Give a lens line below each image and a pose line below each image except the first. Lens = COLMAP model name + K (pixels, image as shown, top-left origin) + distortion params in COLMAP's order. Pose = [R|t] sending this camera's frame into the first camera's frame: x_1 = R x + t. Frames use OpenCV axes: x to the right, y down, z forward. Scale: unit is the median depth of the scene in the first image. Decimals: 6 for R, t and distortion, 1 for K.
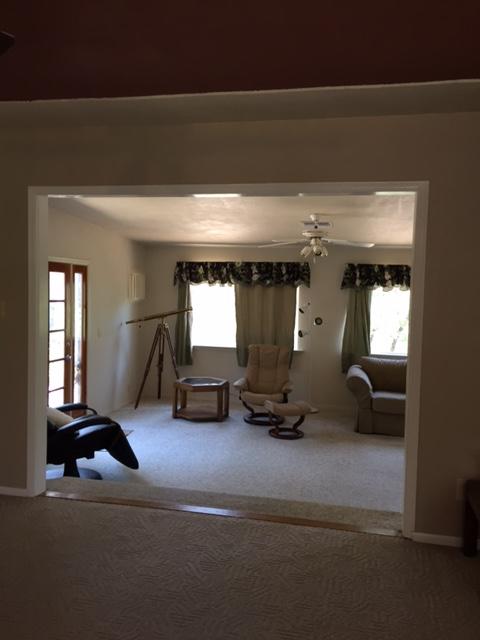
lens RADIAL K [[547.7, 0, 240.0], [0, 547.7, 322.5], [0, 0, 1]] dist [-0.015281, -0.012731]
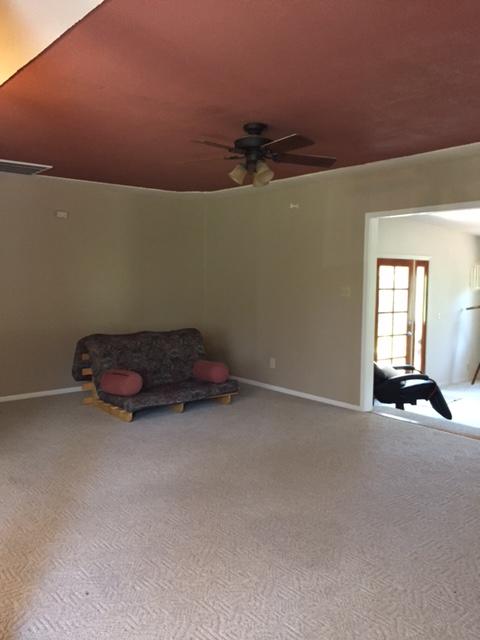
lens RADIAL K [[547.7, 0, 239.5], [0, 547.7, 320.2], [0, 0, 1]] dist [-0.015281, -0.012731]
pose [[0.781150, 0.034273, -0.623402, 0.171053], [-0.030288, 0.999397, 0.016991, 0.024016], [0.623608, 0.005609, 0.781717, -0.245018]]
